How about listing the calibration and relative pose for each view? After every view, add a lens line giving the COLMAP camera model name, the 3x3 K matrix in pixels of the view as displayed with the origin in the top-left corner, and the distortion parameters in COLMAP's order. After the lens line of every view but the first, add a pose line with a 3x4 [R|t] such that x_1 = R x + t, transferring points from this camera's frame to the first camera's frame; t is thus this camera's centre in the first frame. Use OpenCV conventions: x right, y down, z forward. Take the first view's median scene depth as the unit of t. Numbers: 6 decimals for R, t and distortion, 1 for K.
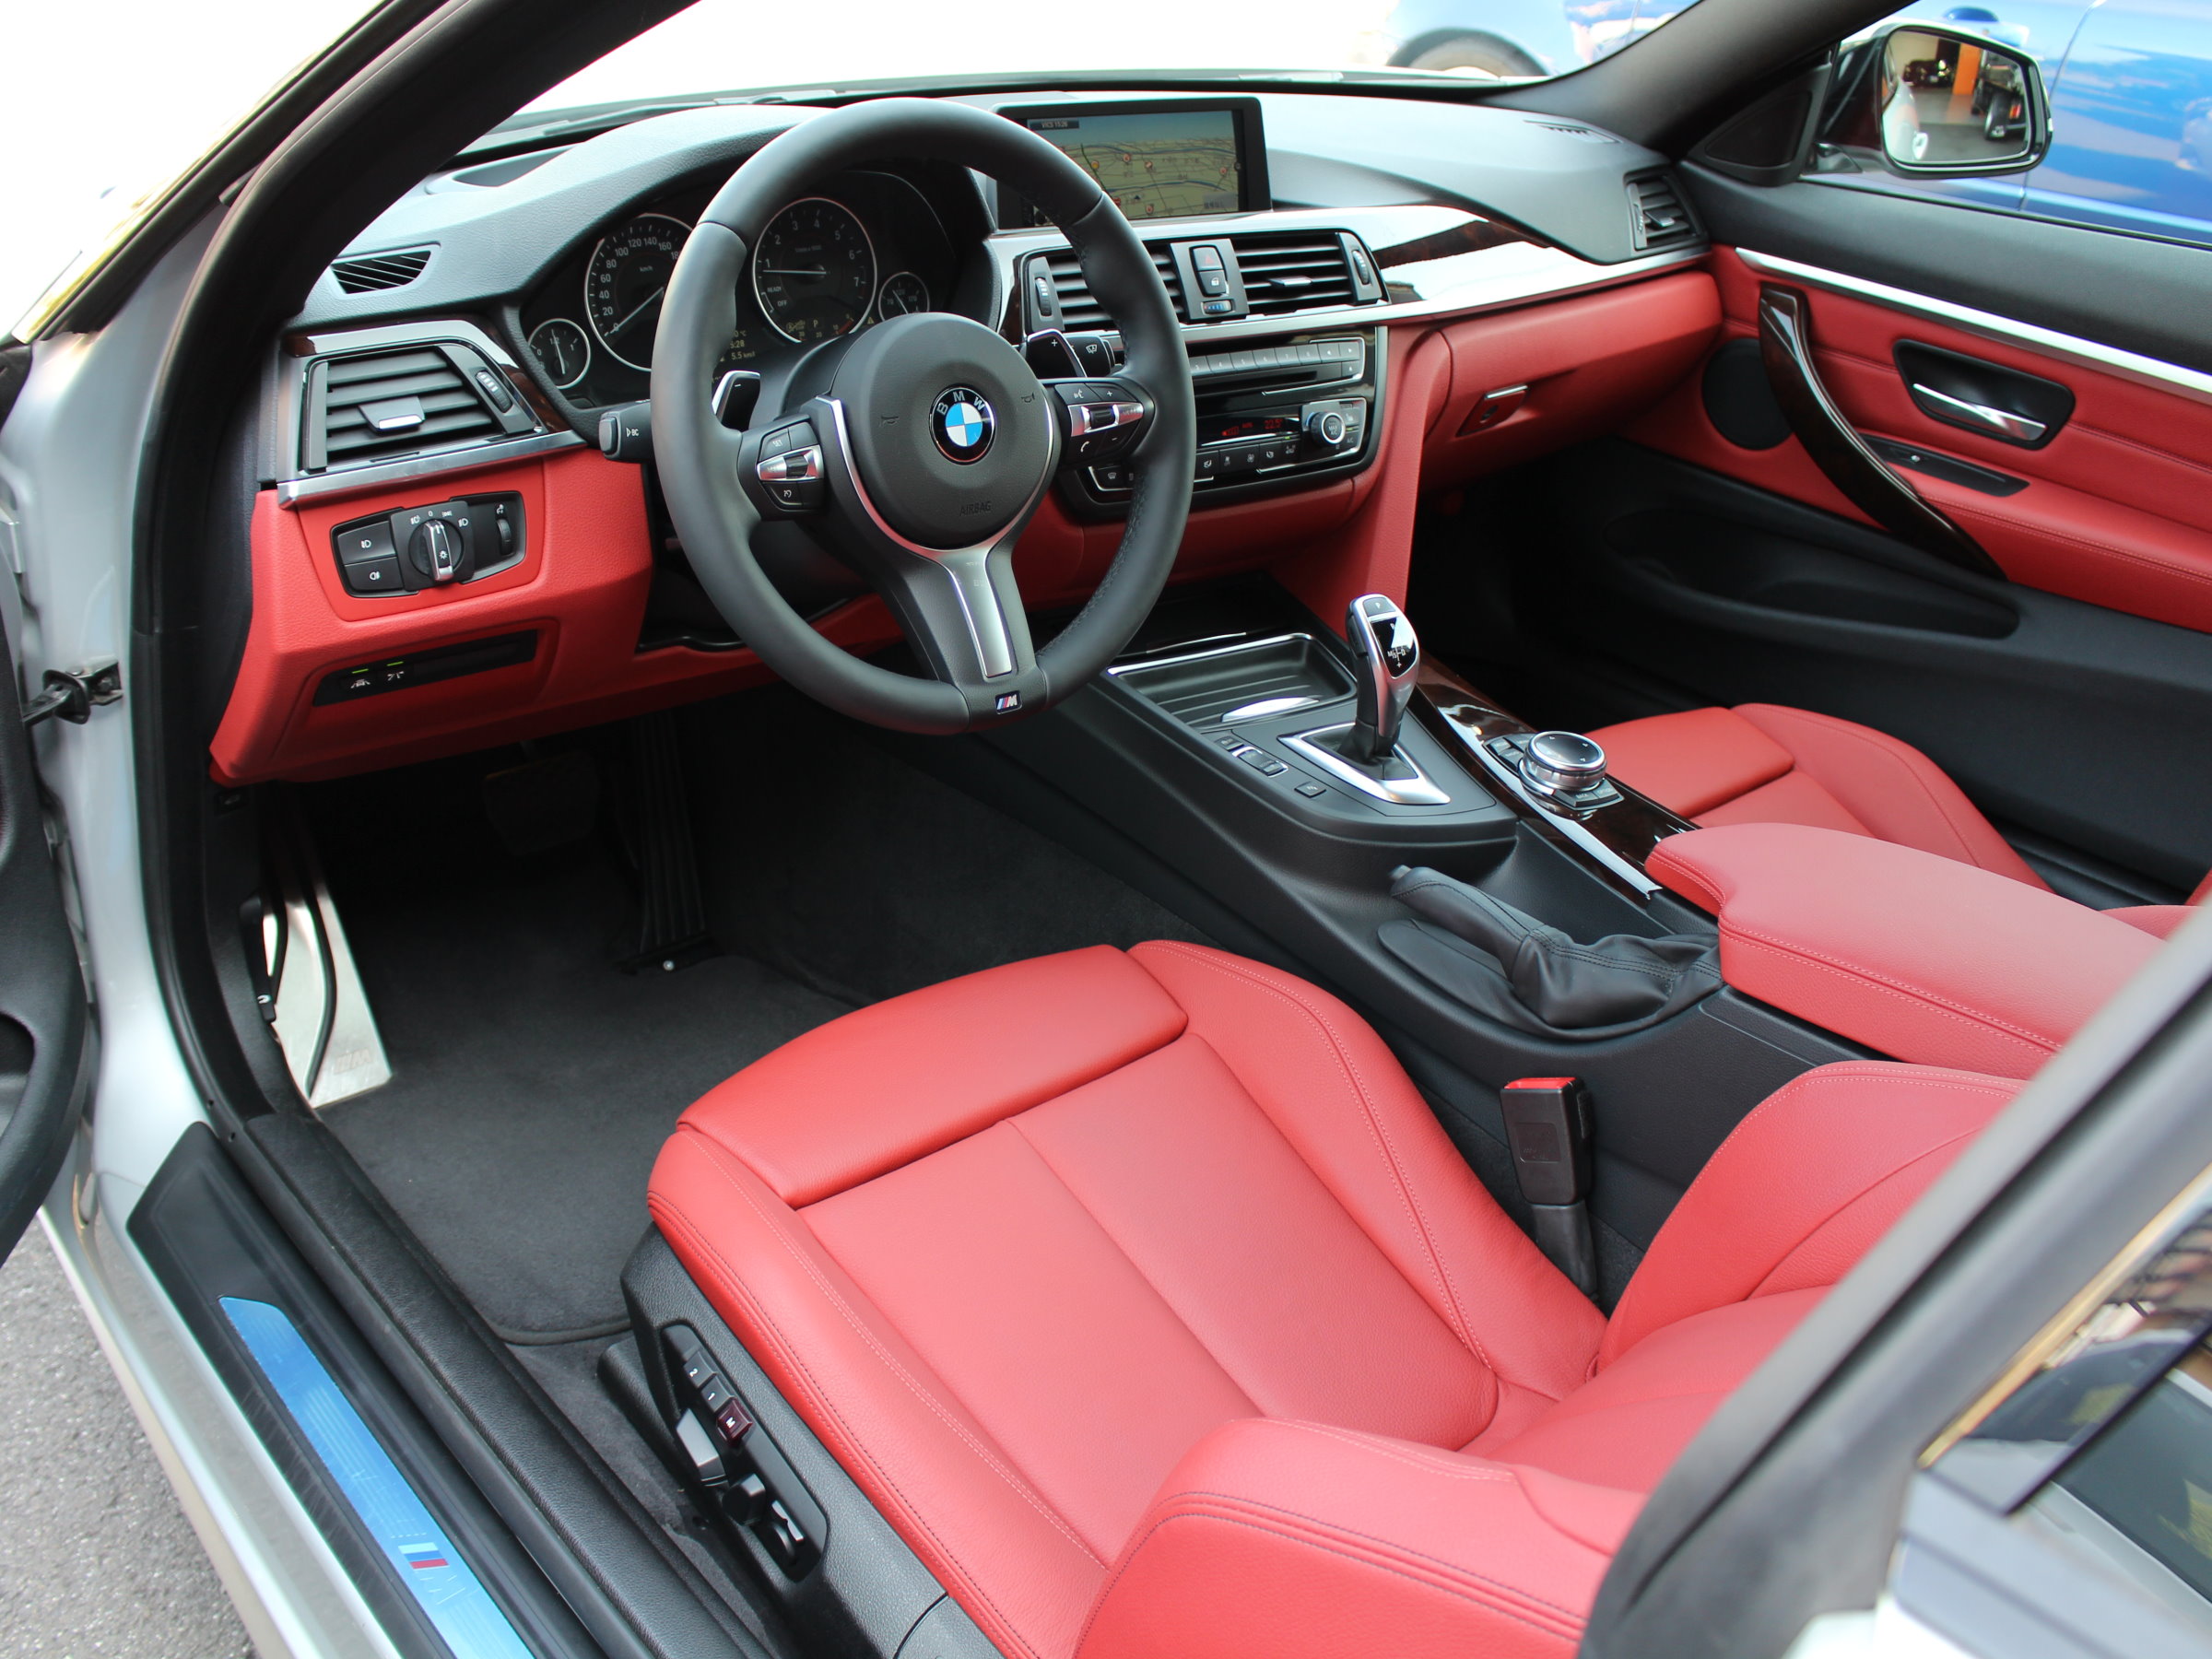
lens RADIAL K [[1951.5, 0, 1106.0], [0, 1951.5, 829.5], [0, 0, 1]] dist [-0.184200, 0.096945]
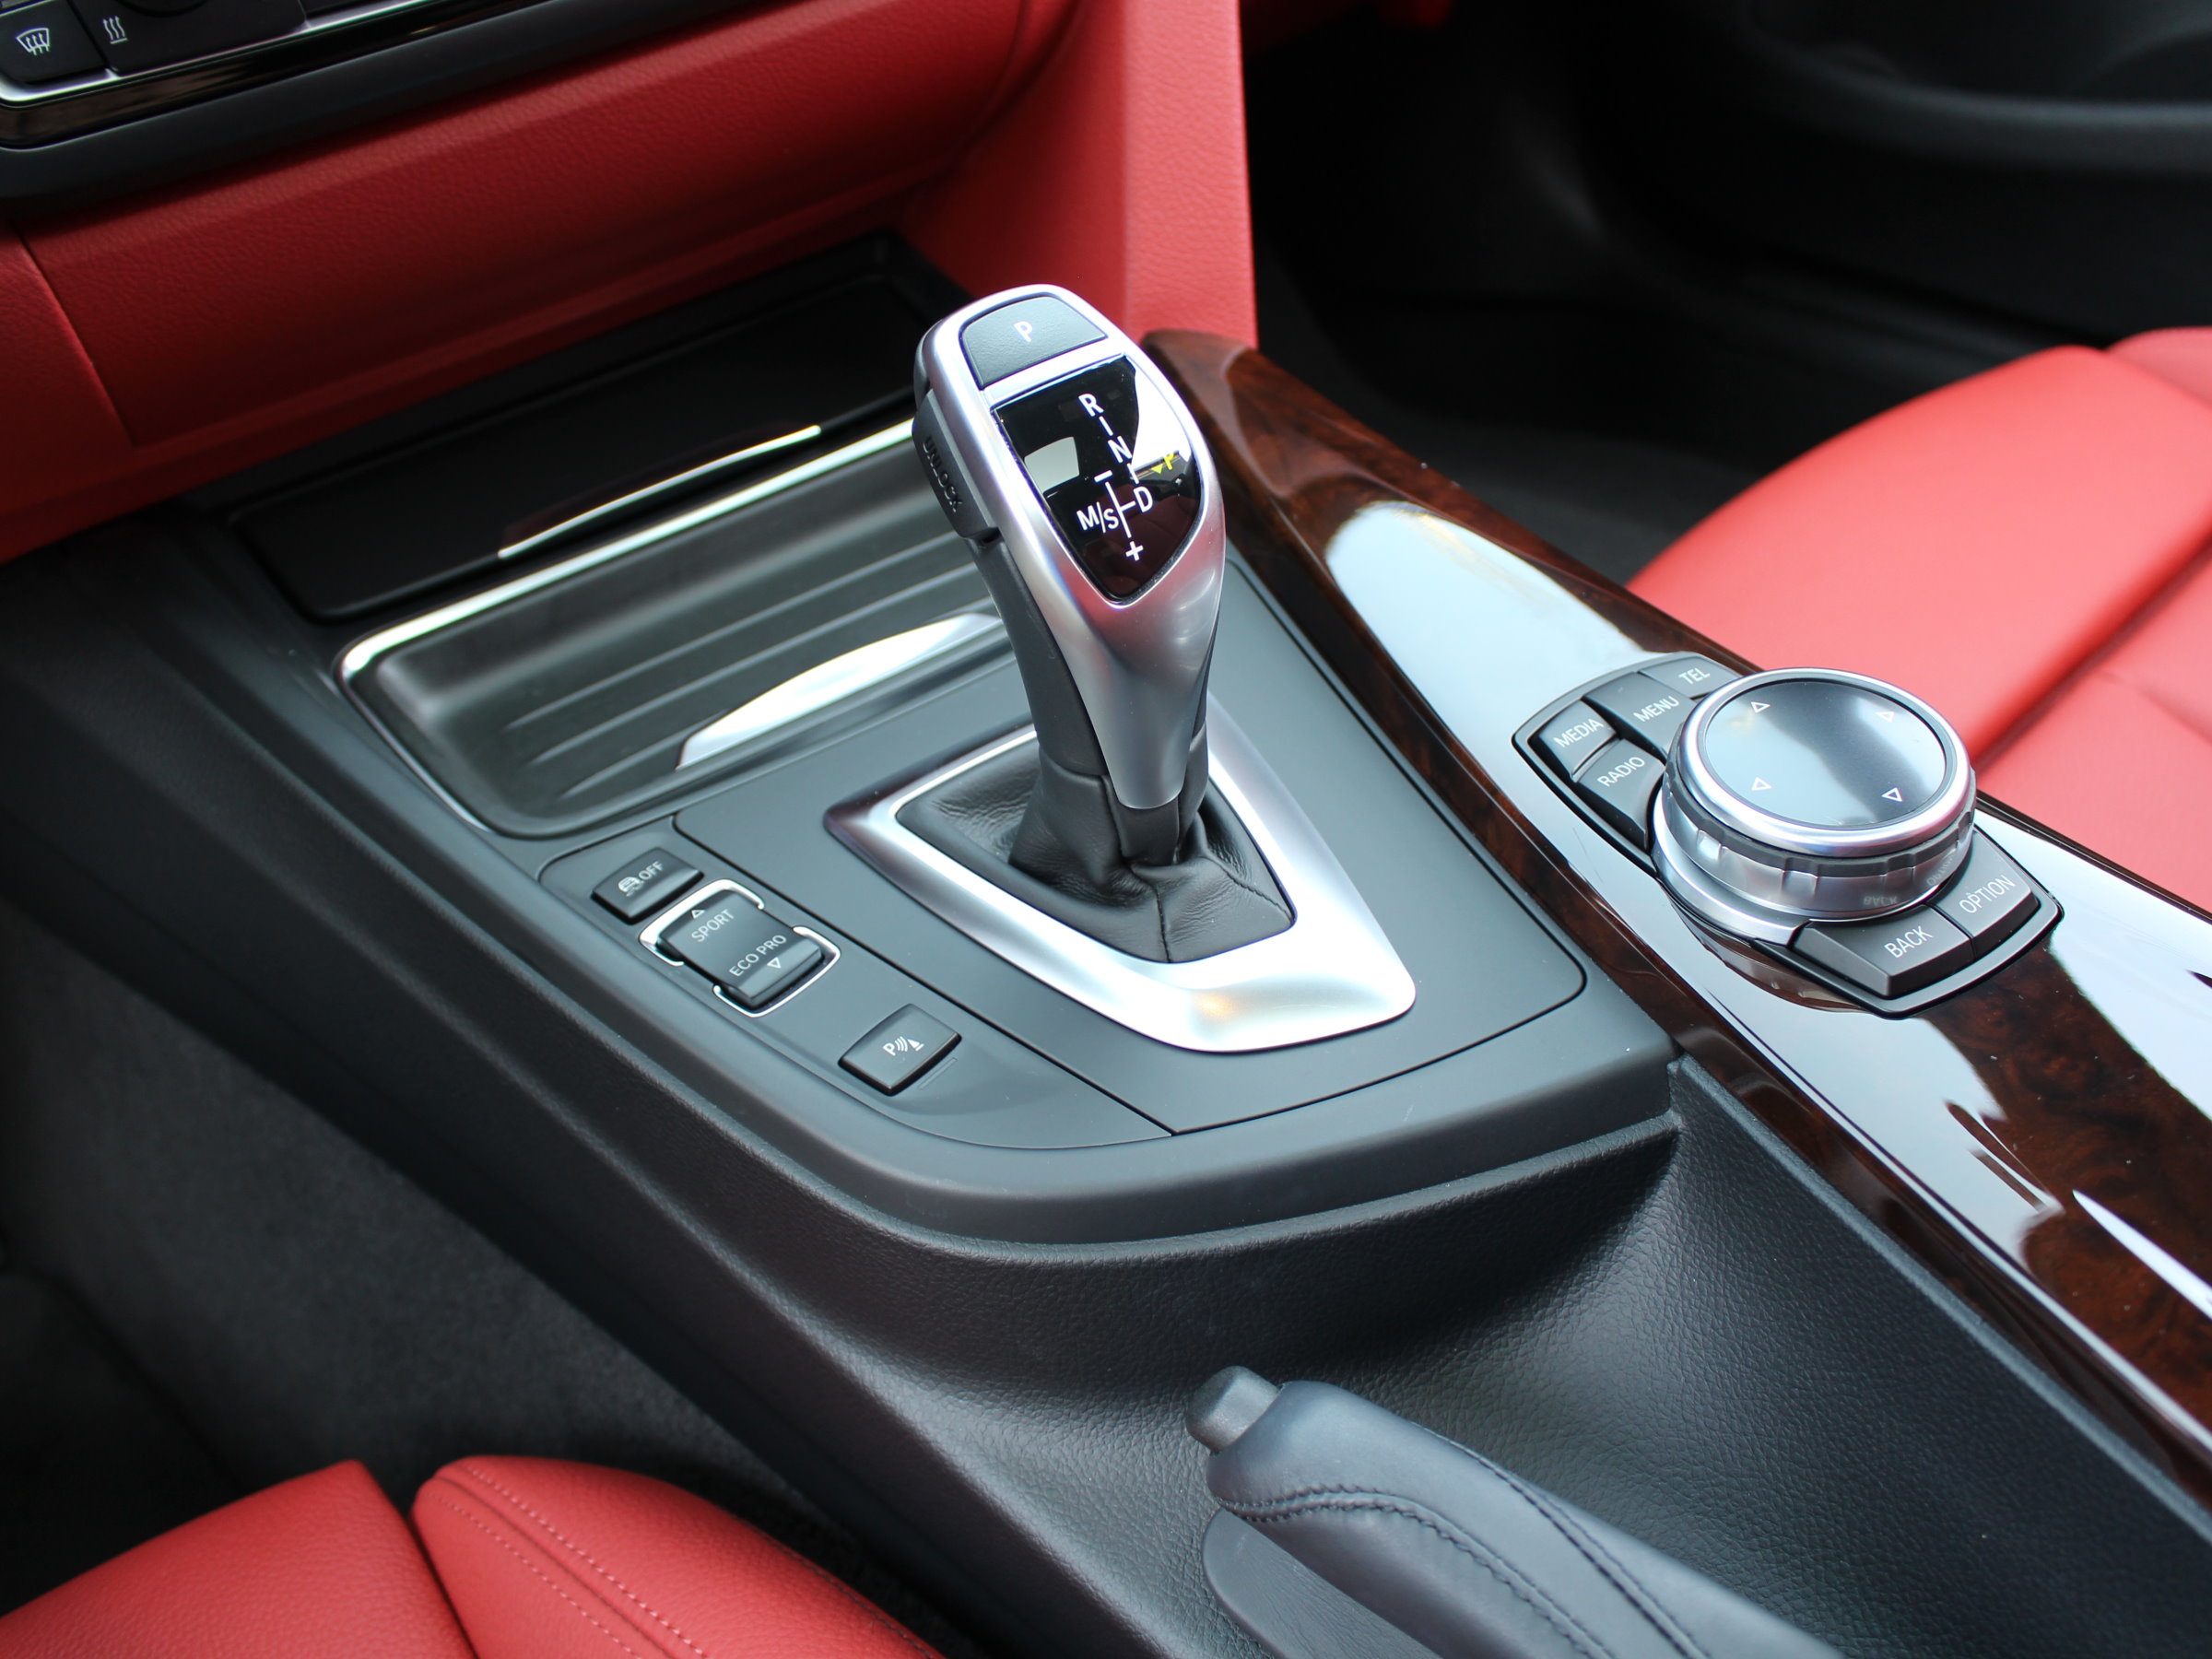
lens RADIAL K [[1951.5, 0, 1106.0], [0, 1951.5, 829.5], [0, 0, 1]] dist [-0.184200, 0.096945]
pose [[0.983151, -0.159452, -0.089386, 0.161532], [0.173338, 0.968475, 0.178915, -0.094215], [0.058040, -0.191395, 0.979796, 0.727456]]
